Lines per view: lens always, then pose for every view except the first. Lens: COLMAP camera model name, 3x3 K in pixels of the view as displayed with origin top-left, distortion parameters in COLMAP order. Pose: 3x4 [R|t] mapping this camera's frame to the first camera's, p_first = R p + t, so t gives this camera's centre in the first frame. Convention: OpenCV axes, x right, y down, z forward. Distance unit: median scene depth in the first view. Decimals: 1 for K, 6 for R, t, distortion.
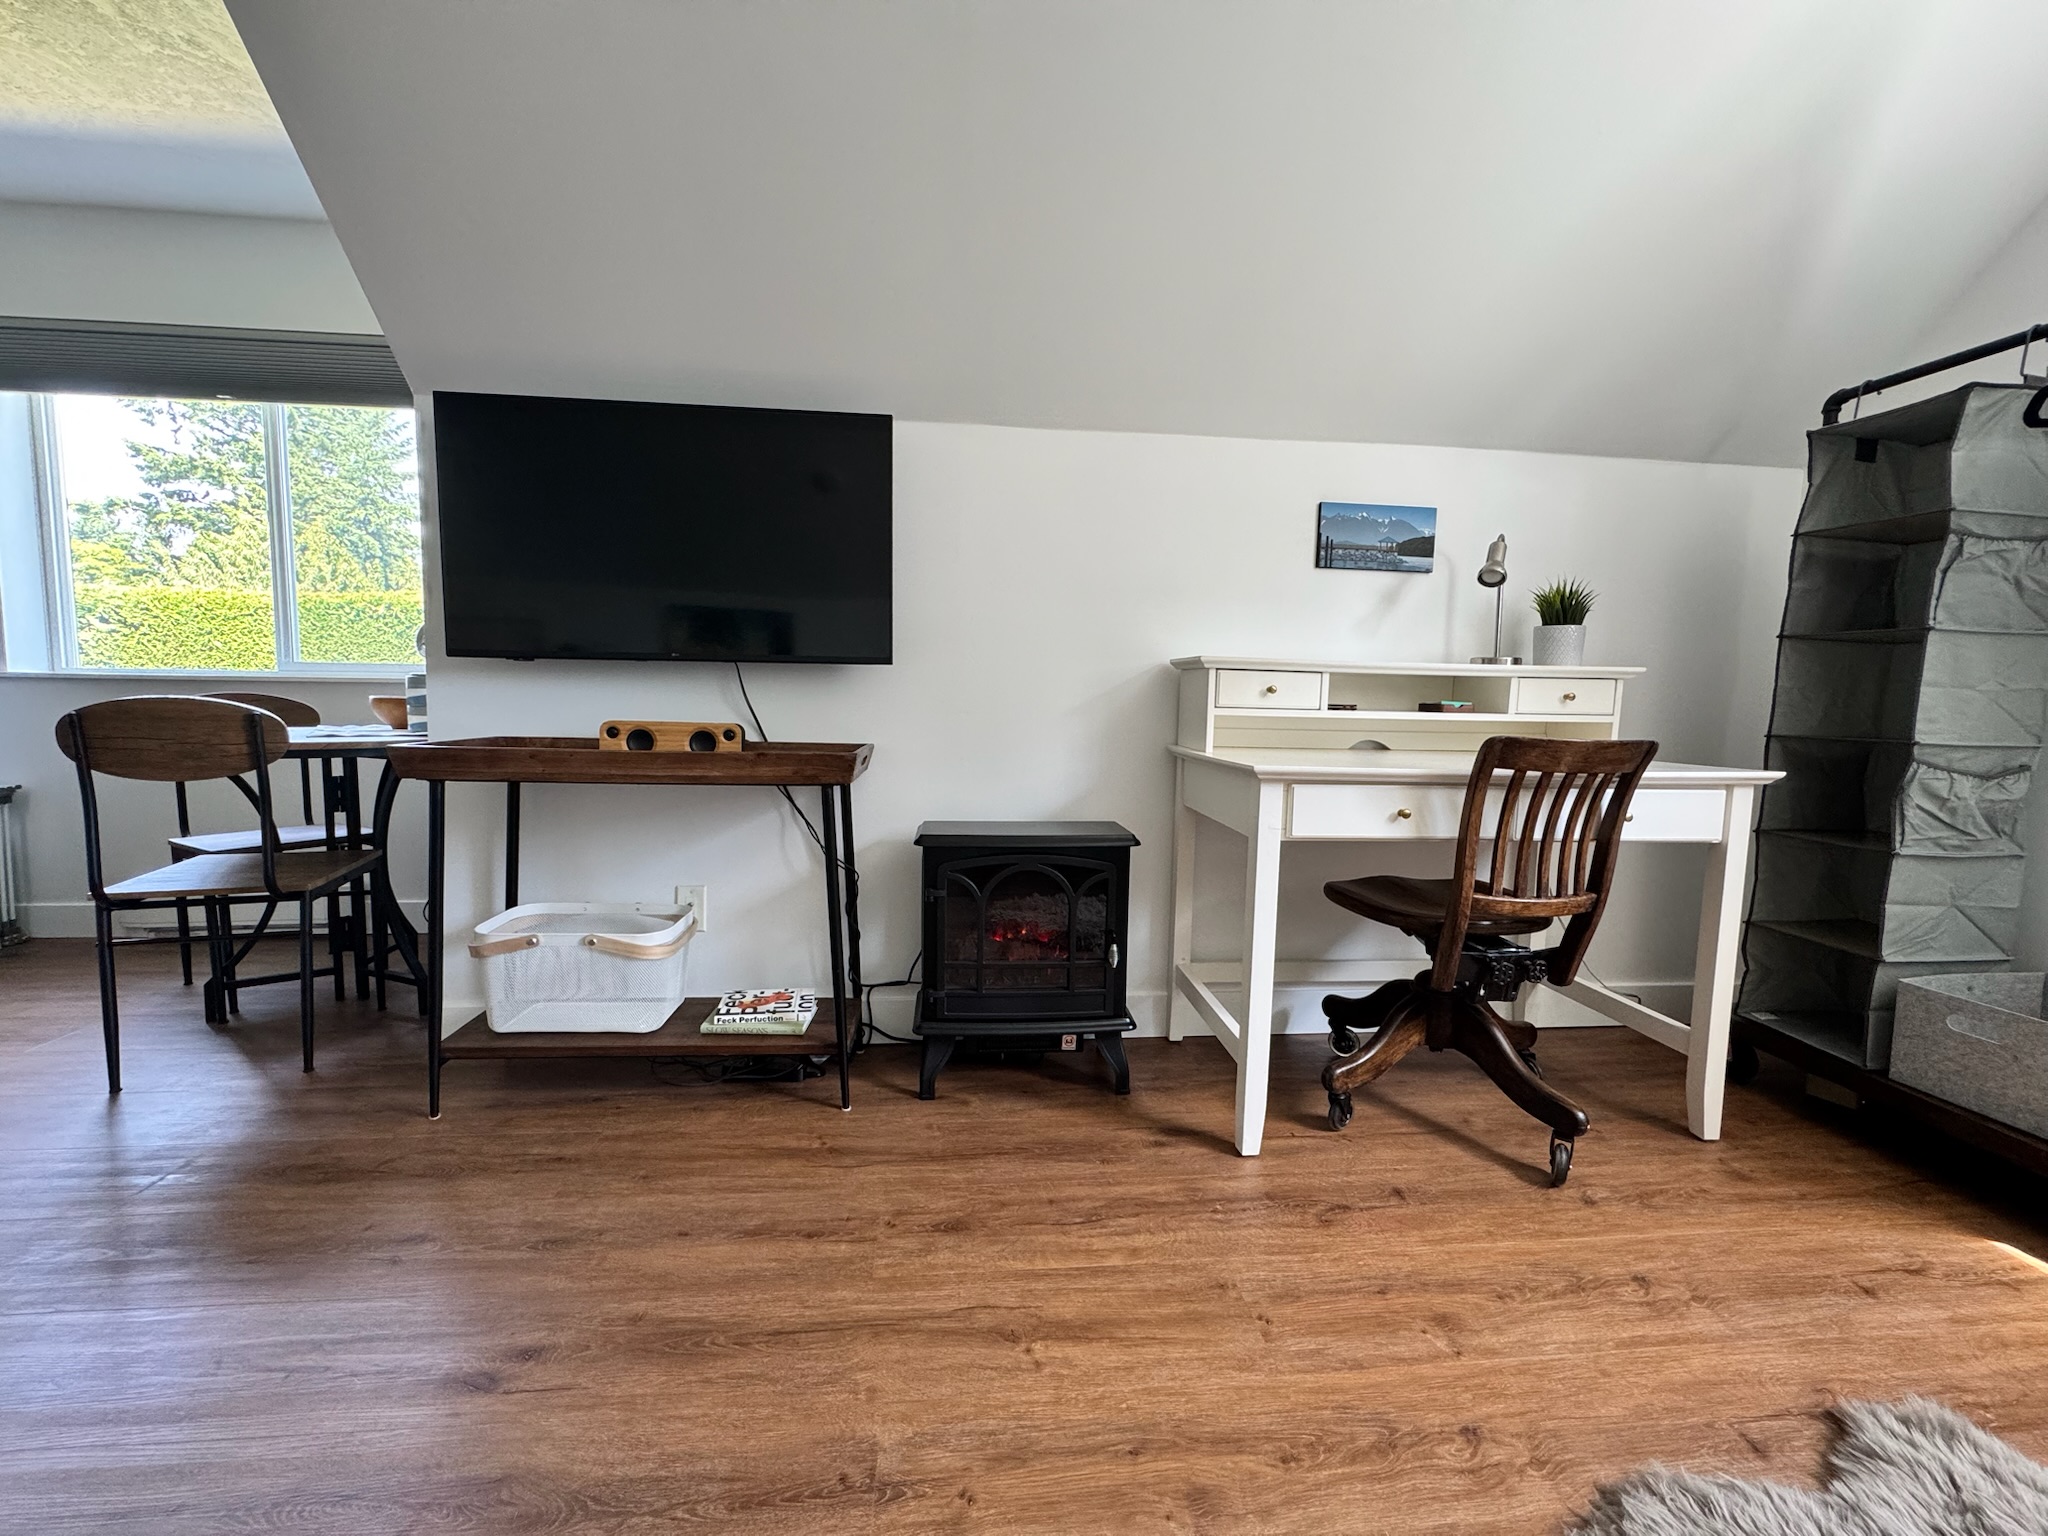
lens RADIAL K [[816.7, 0, 1022.2], [0, 816.7, 767.9], [0, 0, 1]] dist [-0.003070, 0.000668]
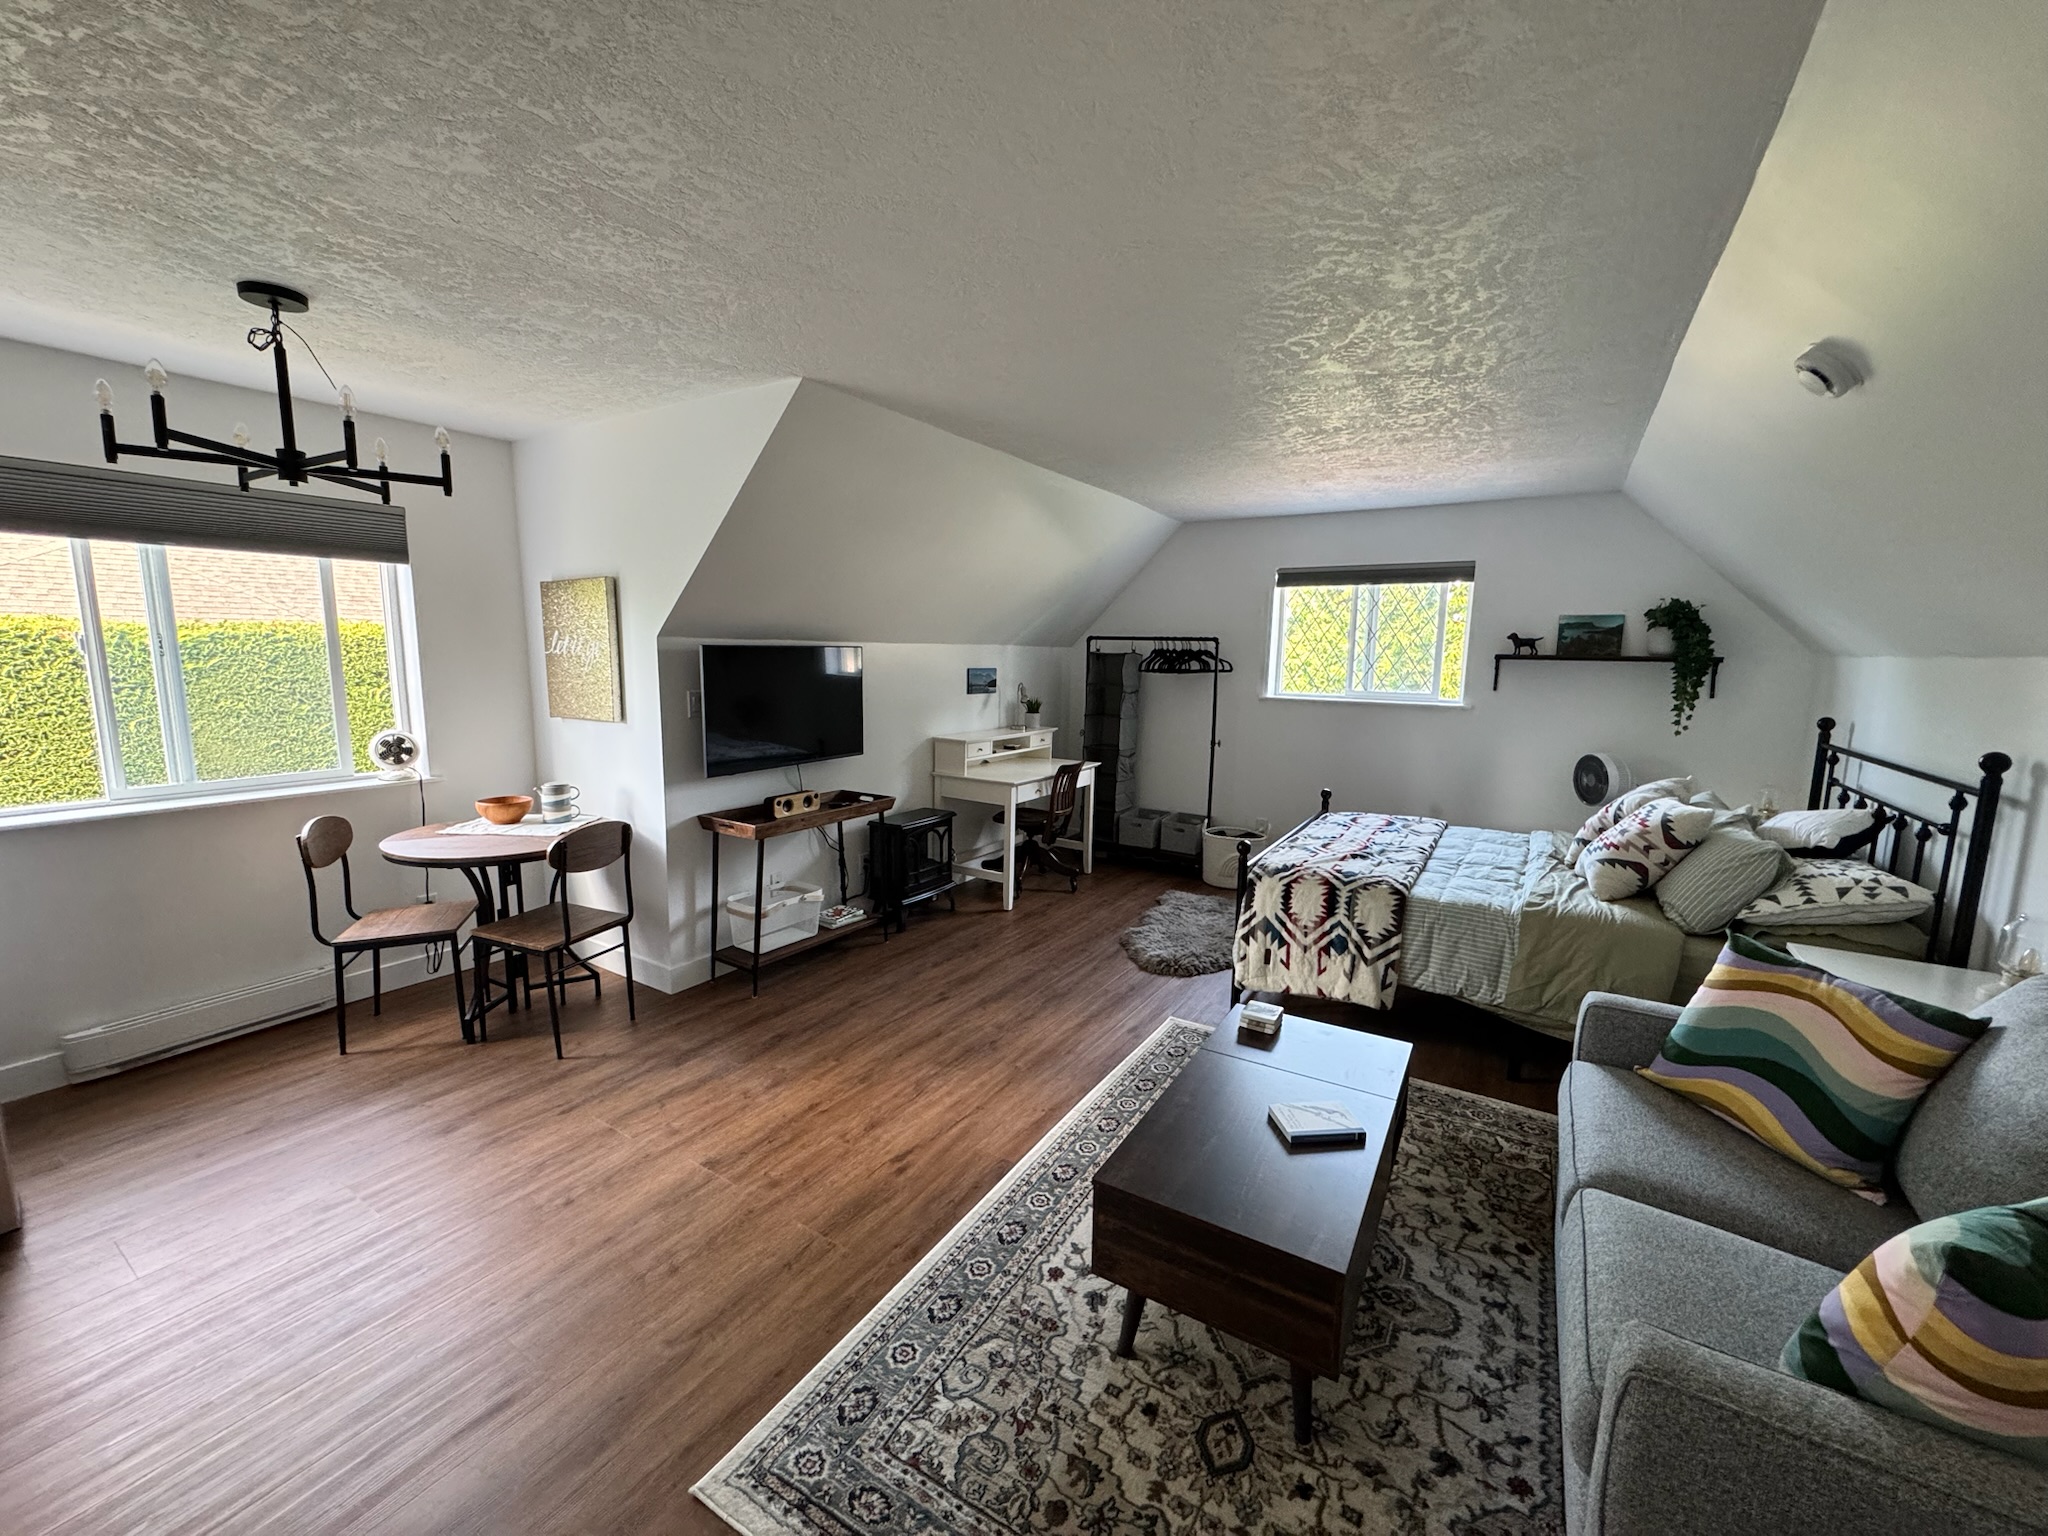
lens RADIAL K [[816.7, 0, 1022.7], [0, 816.7, 762.9], [0, 0, 1]] dist [-0.003070, 0.000668]
pose [[0.616756, -0.117528, 0.778331, -1.731712], [0.064085, 0.993006, 0.099162, -0.314120], [-0.784542, -0.011279, 0.619974, -0.786775]]
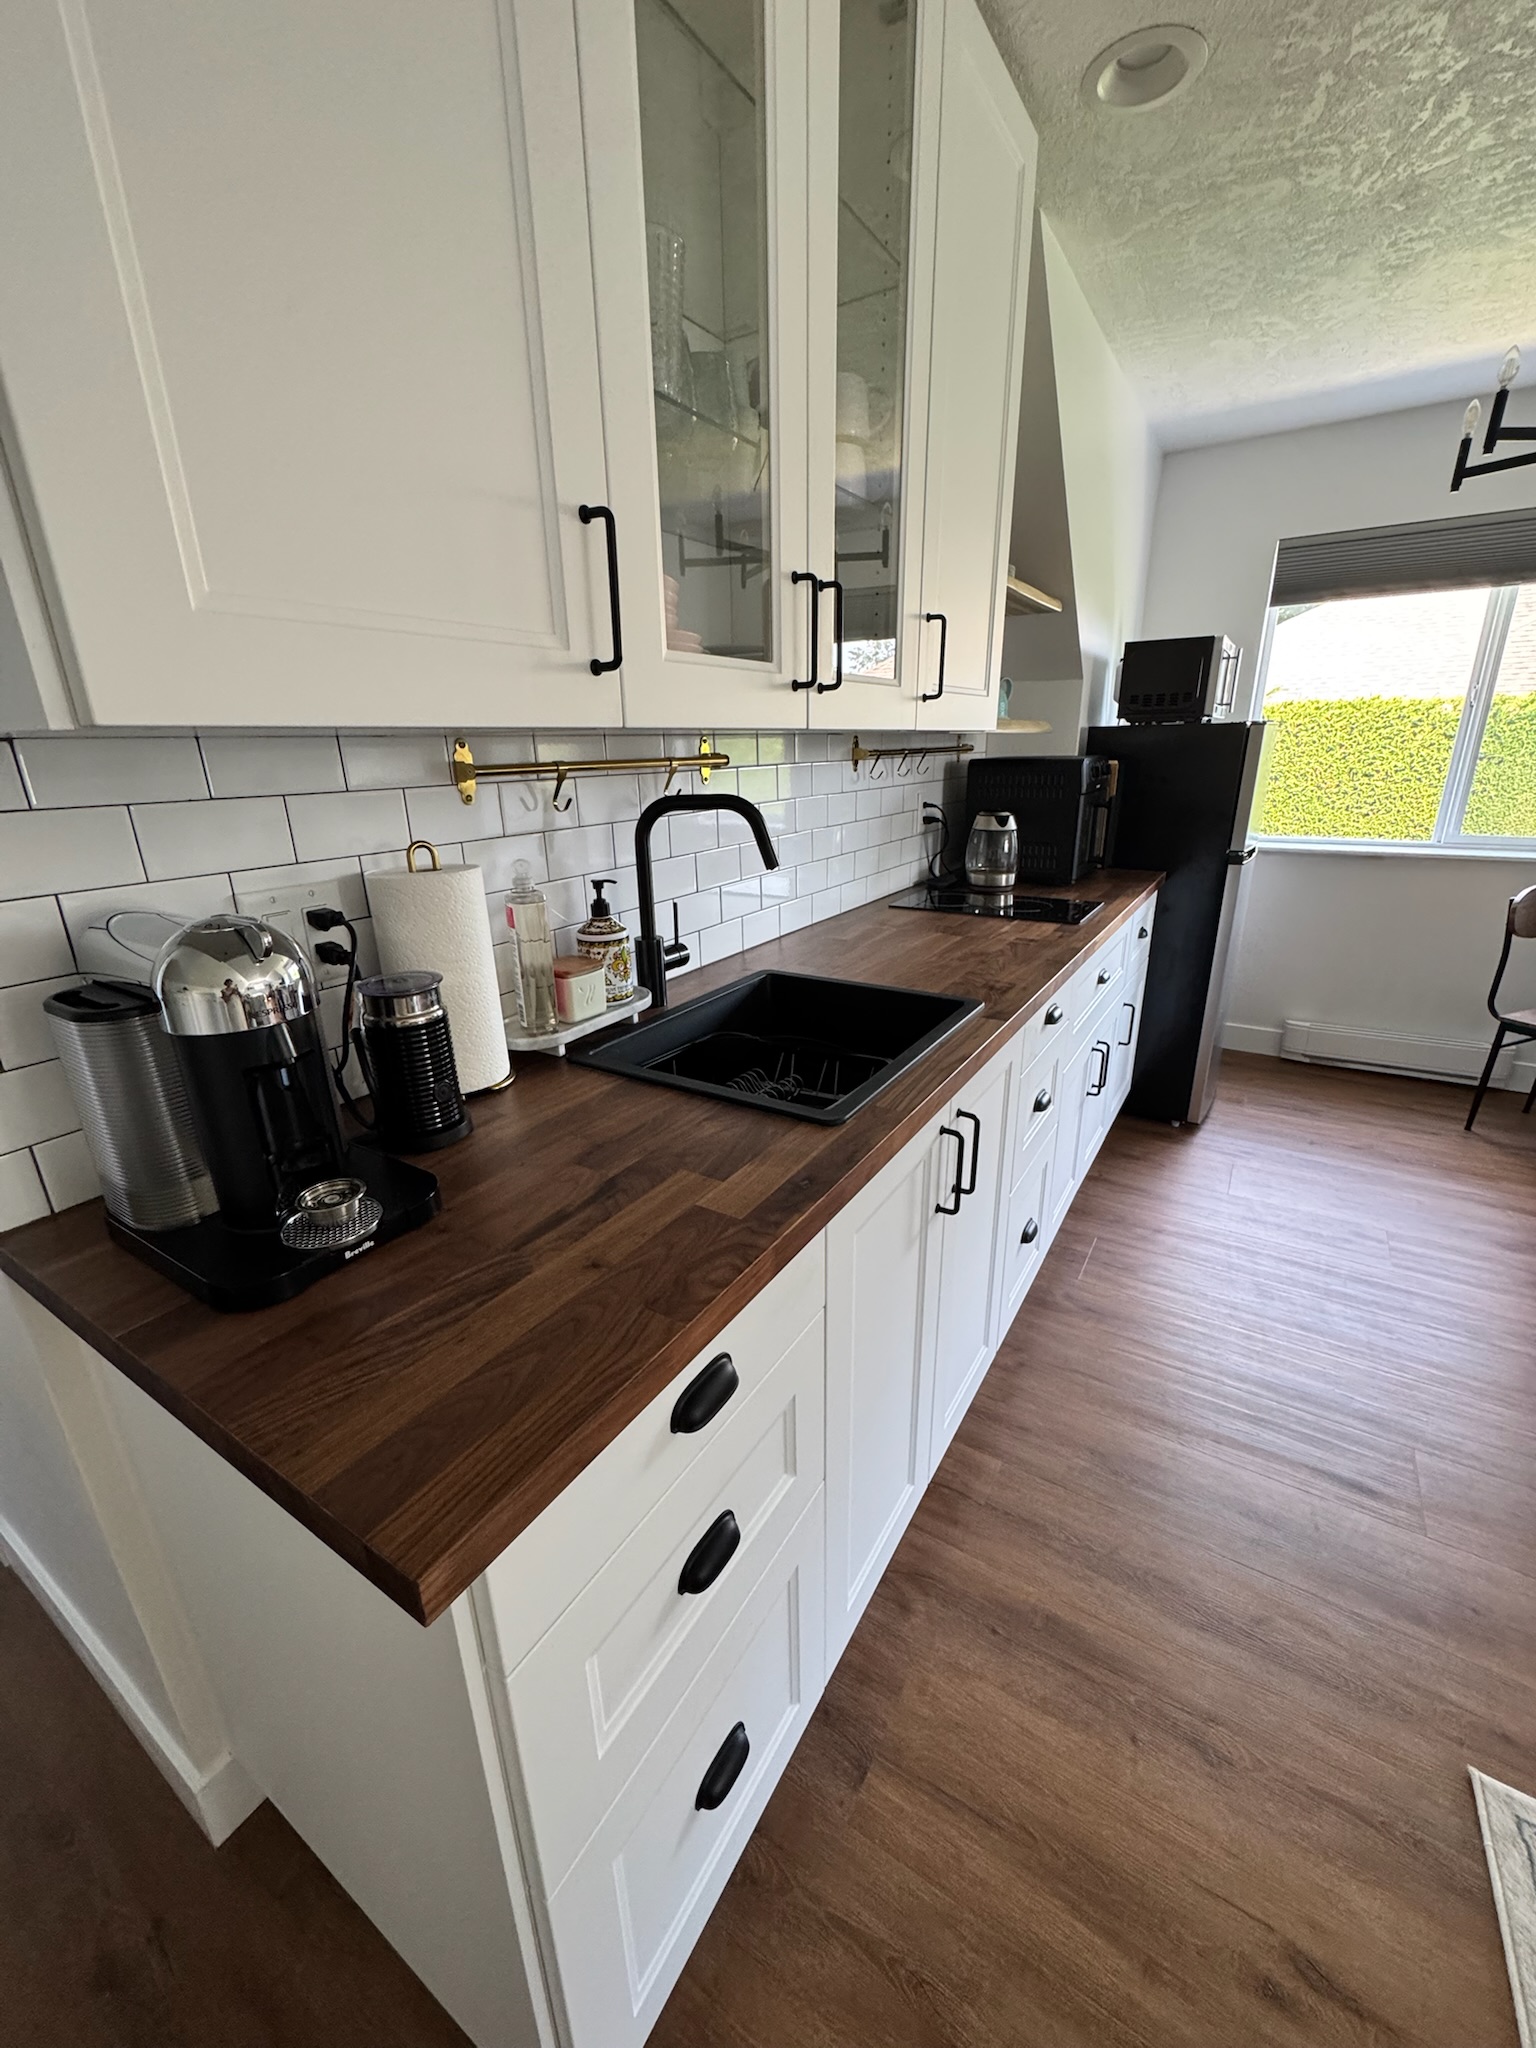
lens RADIAL K [[816.7, 0, 767.5], [0, 816.7, 1023.7], [0, 0, 1]] dist [-0.003070, 0.000668]
pose [[0.791528, 0.166477, -0.588021, -1.544042], [-0.018994, 0.968419, 0.248606, -0.227373], [0.610838, -0.185609, 0.769692, -0.730639]]
